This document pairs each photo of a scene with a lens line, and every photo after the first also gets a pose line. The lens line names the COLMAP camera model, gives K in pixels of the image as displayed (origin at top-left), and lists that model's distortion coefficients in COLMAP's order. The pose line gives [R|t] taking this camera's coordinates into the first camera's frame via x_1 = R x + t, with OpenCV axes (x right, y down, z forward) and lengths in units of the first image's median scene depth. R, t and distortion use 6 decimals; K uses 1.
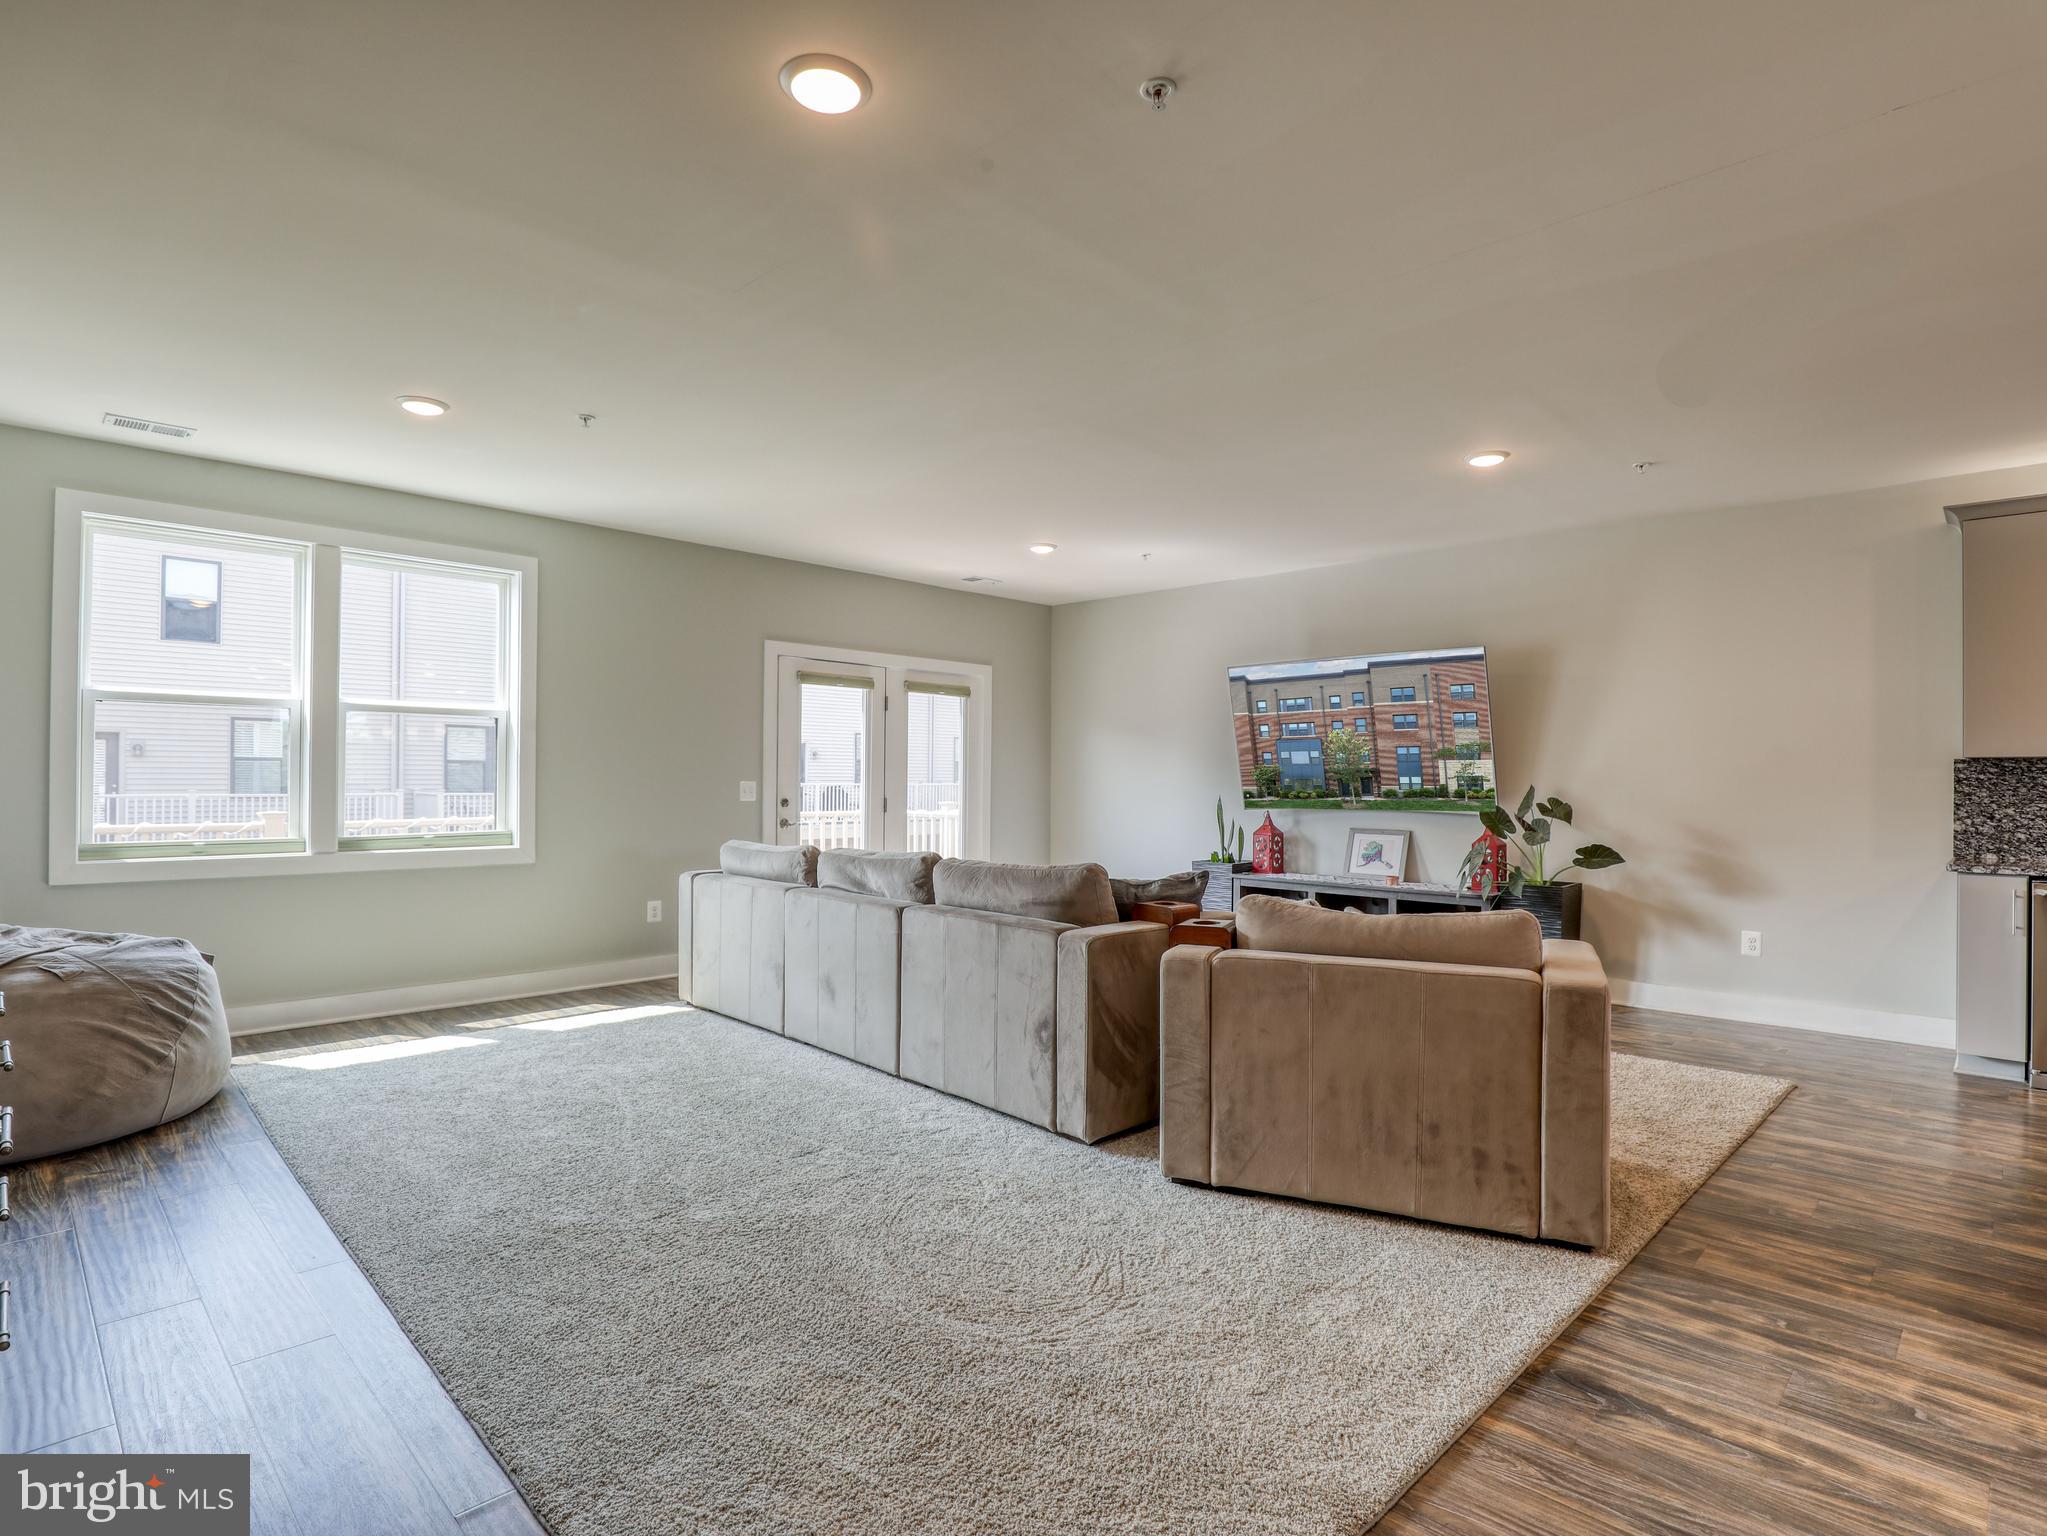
lens RADIAL K [[1064.6, 0, 1029.0], [0, 1064.6, 778.9], [0, 0, 1]] dist [-0.031129, -0.000115]
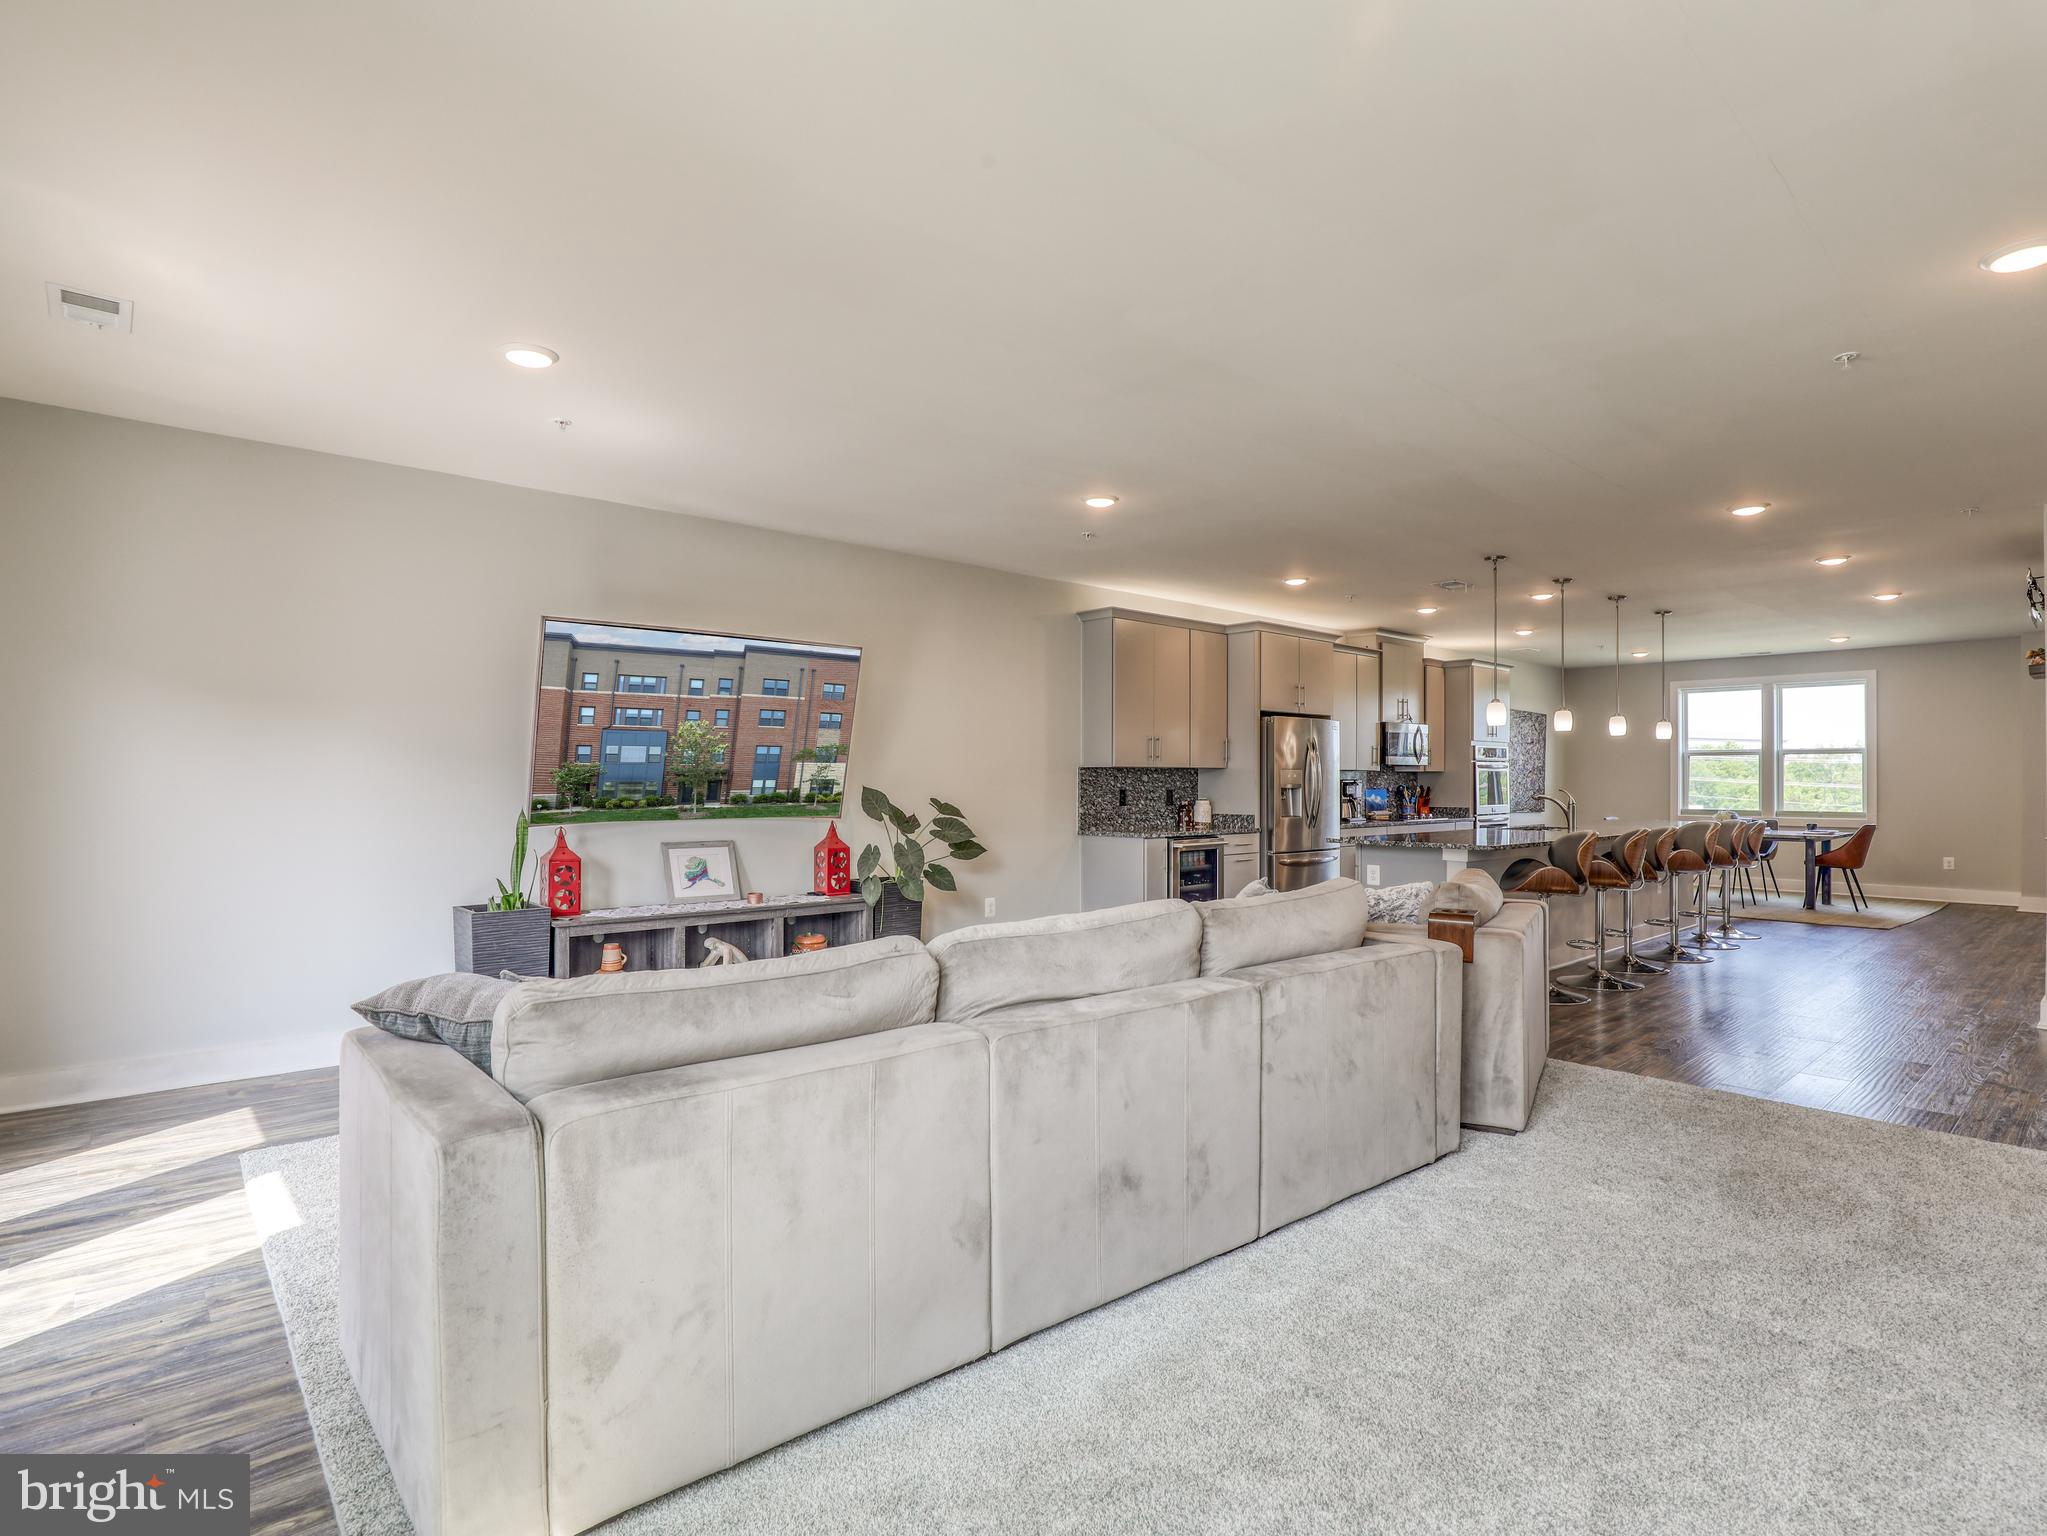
lens RADIAL K [[1036.9, 0, 973.9], [0, 1036.9, 774.4], [0, 0, 1]] dist [-0.027839, 0.000159]
pose [[0.085916, 0.000588, 0.996302, -0.490149], [0.000130, 1.000000, -0.000602, -0.005753], [-0.996302, 0.000182, 0.085916, 0.746585]]
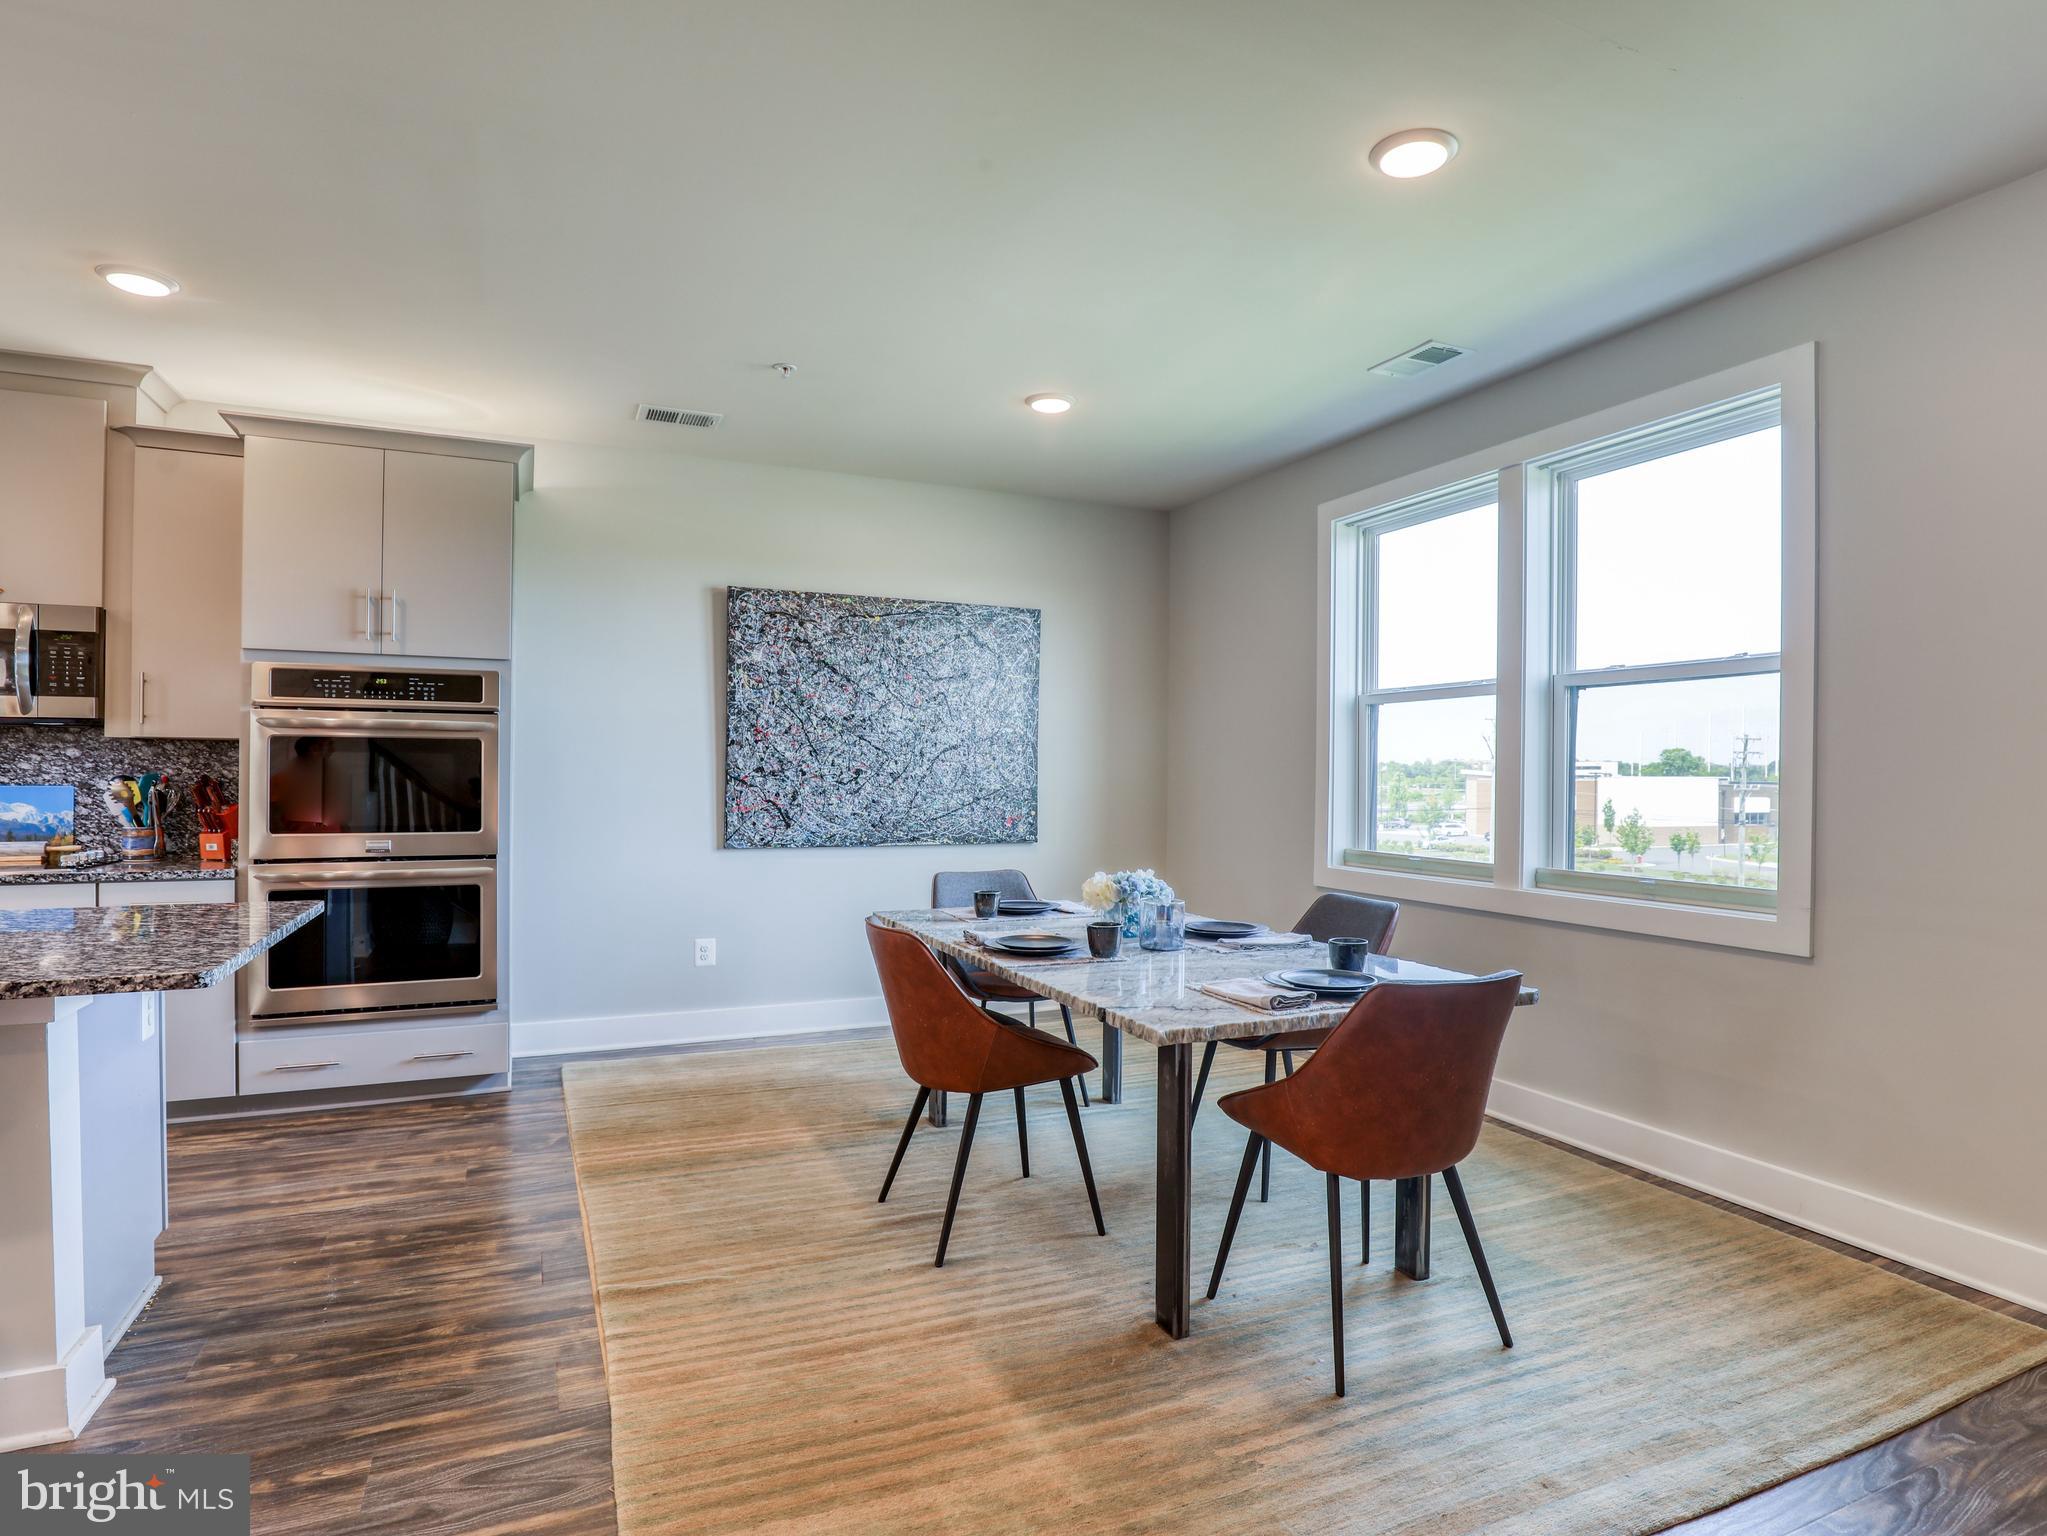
lens RADIAL K [[1077.1, 0, 994.4], [0, 1077.1, 778.1], [0, 0, 1]] dist [-0.000534, 0.000607]
pose [[0.375642, -0.003587, 0.926758, 0.747031], [-0.004993, 0.999970, 0.005894, 0.005711], [-0.926751, -0.006841, 0.375613, -0.453720]]
